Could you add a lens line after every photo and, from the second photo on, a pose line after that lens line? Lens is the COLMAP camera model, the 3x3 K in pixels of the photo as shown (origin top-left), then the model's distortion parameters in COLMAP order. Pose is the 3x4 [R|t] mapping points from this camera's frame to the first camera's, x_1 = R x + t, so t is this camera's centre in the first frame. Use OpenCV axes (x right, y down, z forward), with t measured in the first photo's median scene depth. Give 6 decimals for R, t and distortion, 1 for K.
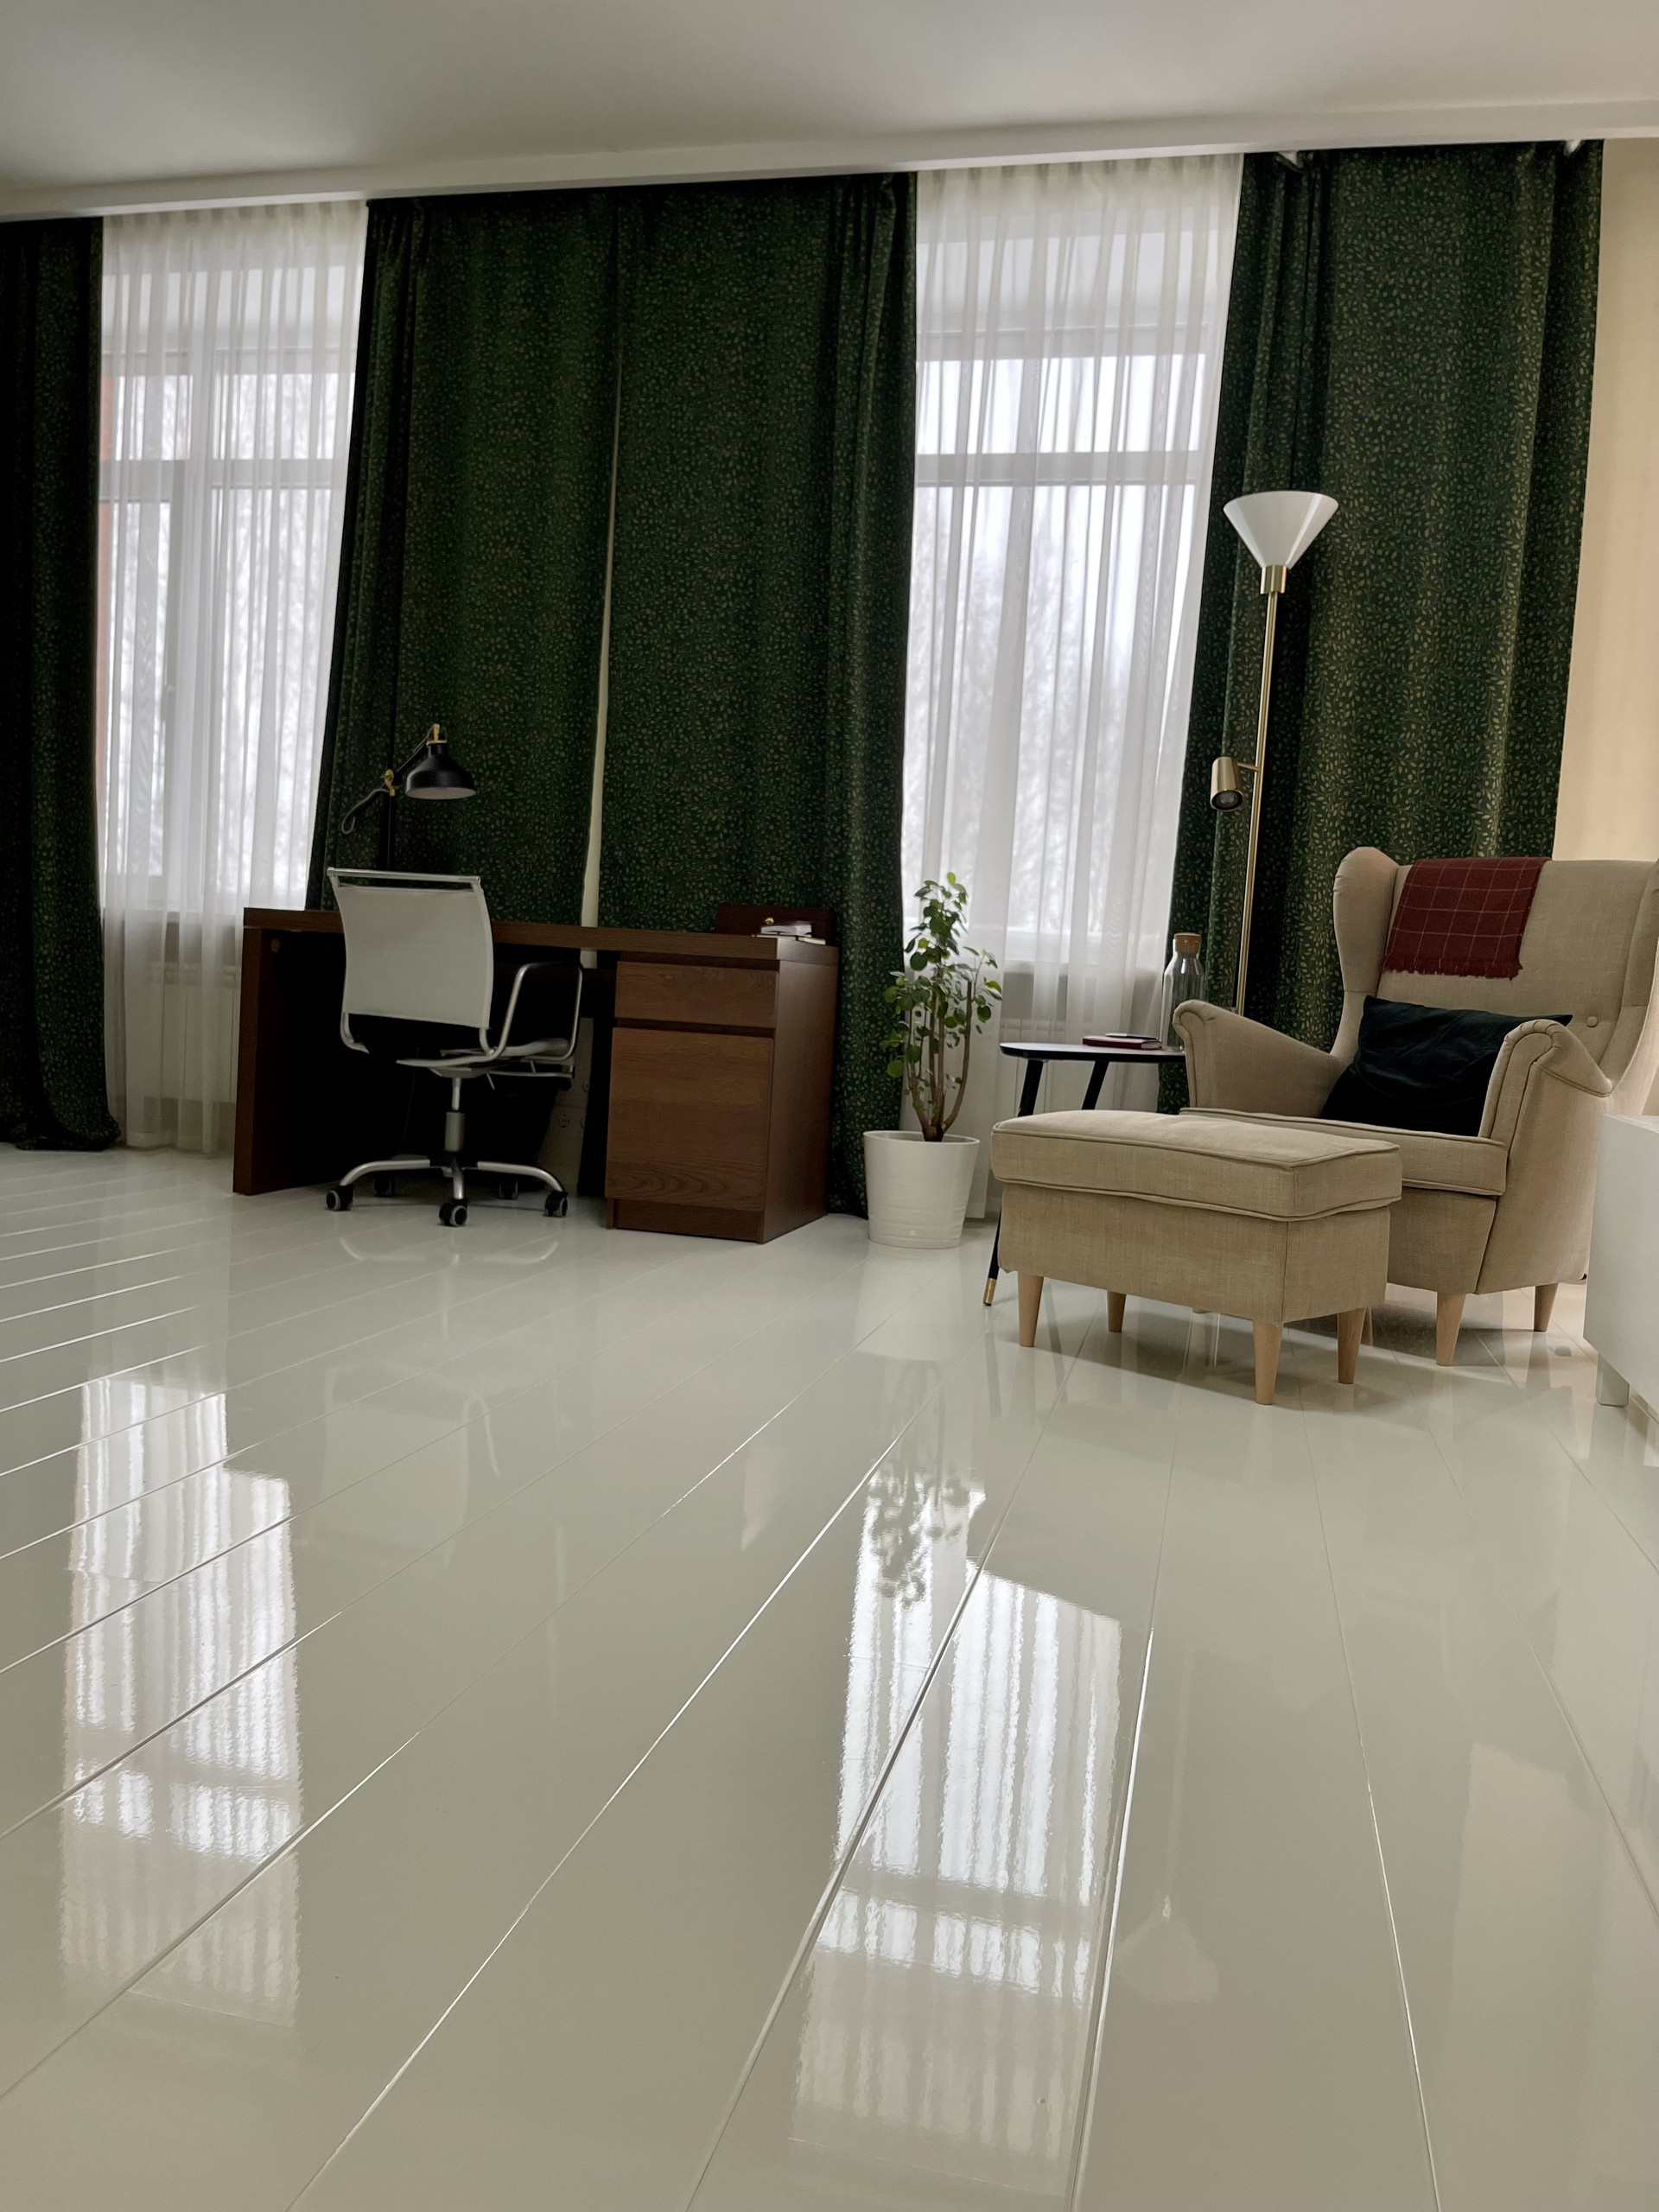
lens RADIAL K [[1692.4, 0, 829.5], [0, 1692.4, 1106.0], [0, 0, 1]] dist [0.065454, -0.089953]
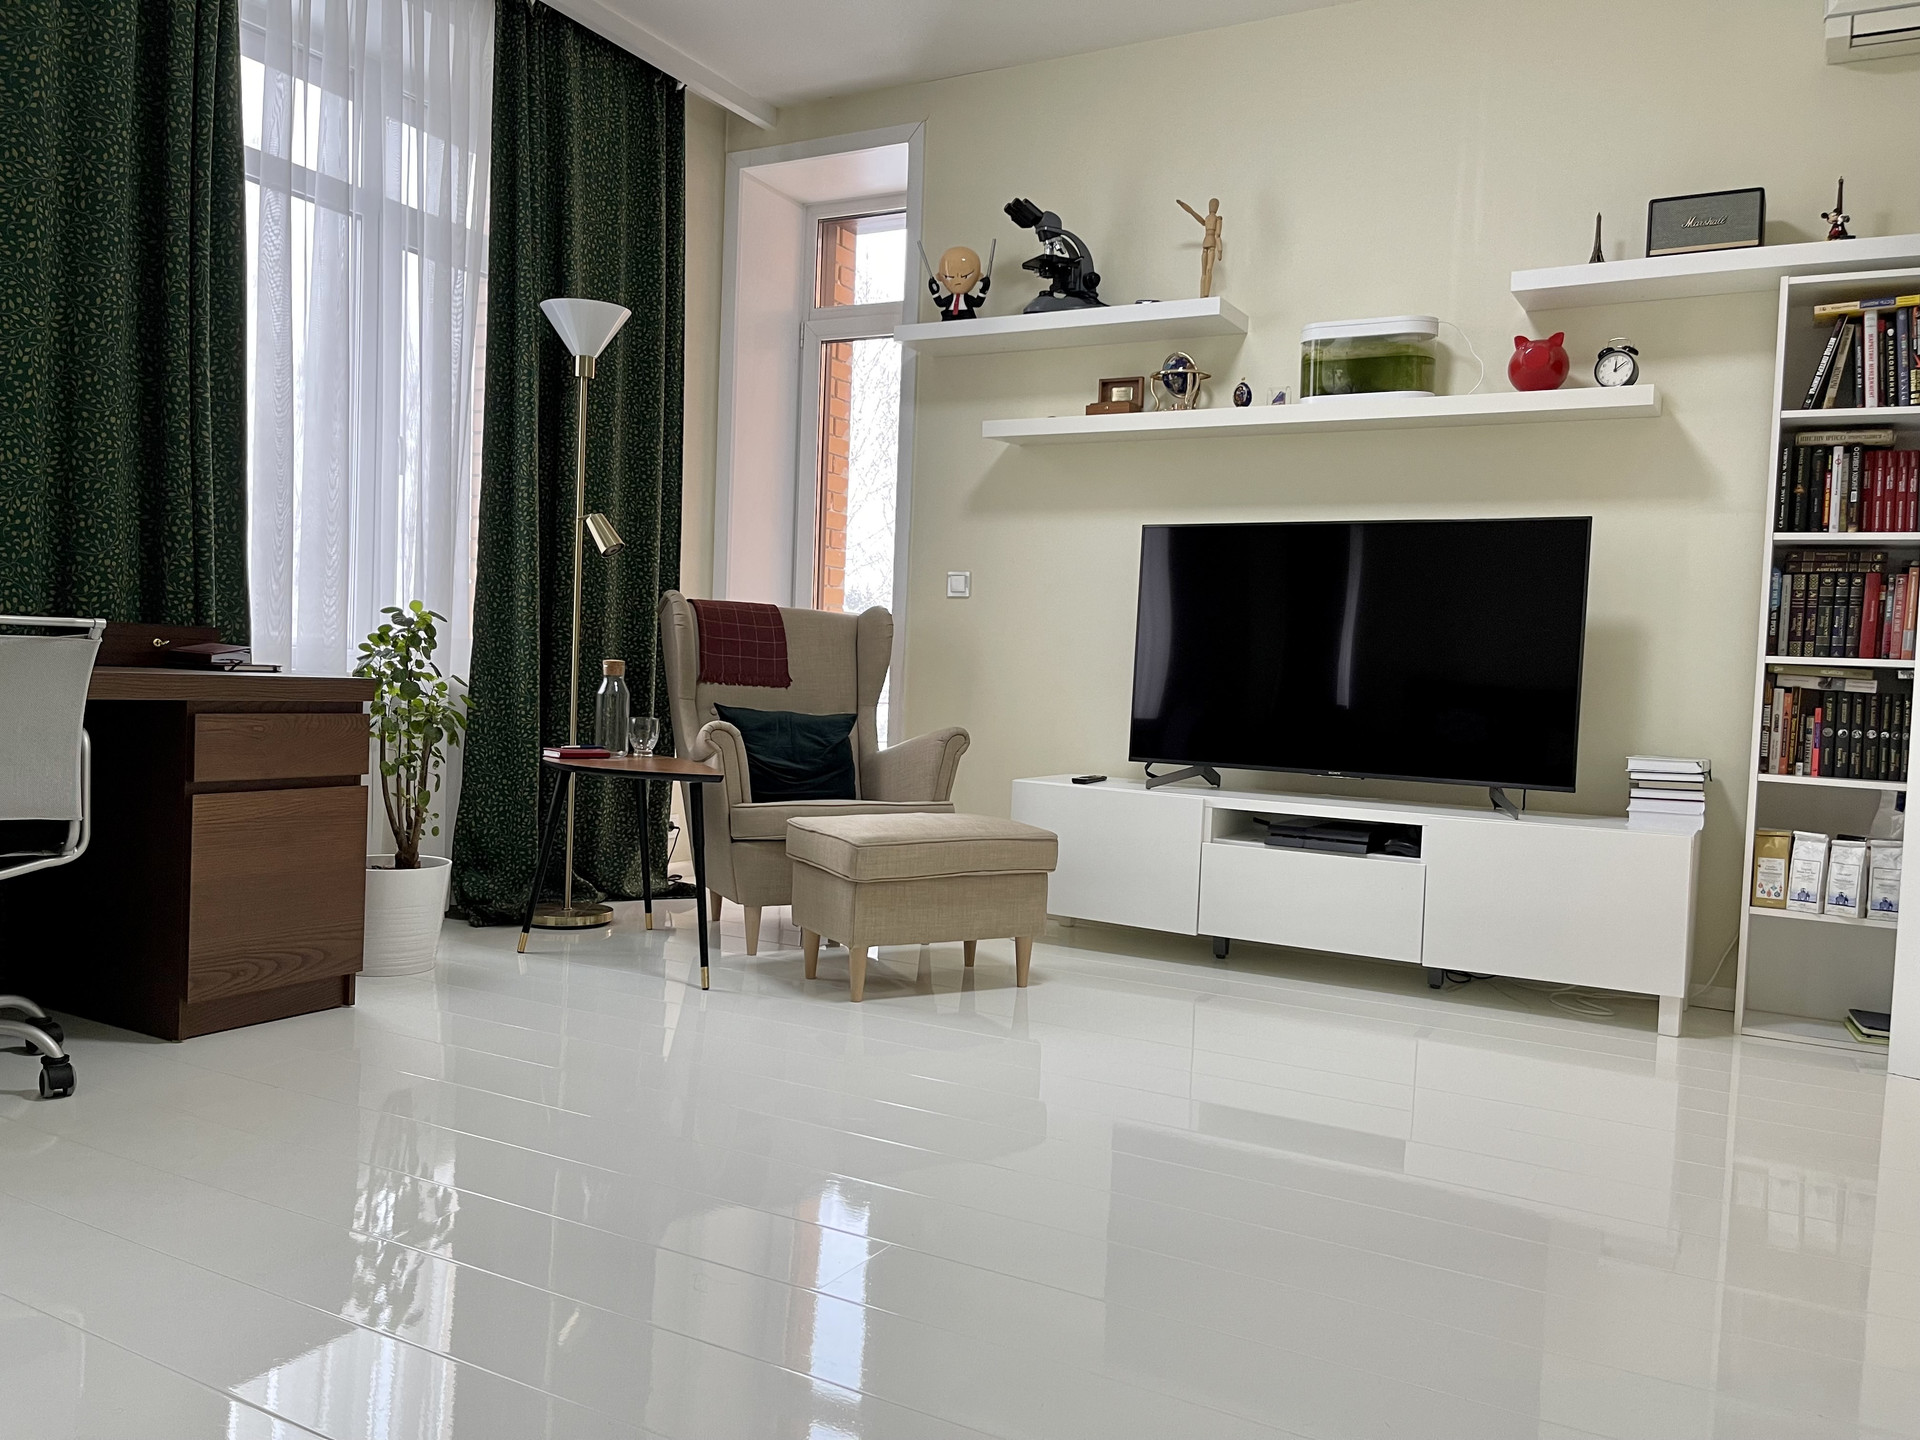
lens RADIAL K [[1469.0, 0, 960.0], [0, 1469.0, 720.0], [0, 0, 1]] dist [0.065454, -0.089953]
pose [[0.270090, -0.081639, 0.959368, -0.717818], [0.042790, 0.996432, 0.072746, -0.119941], [-0.961884, 0.021404, 0.272620, 0.453039]]
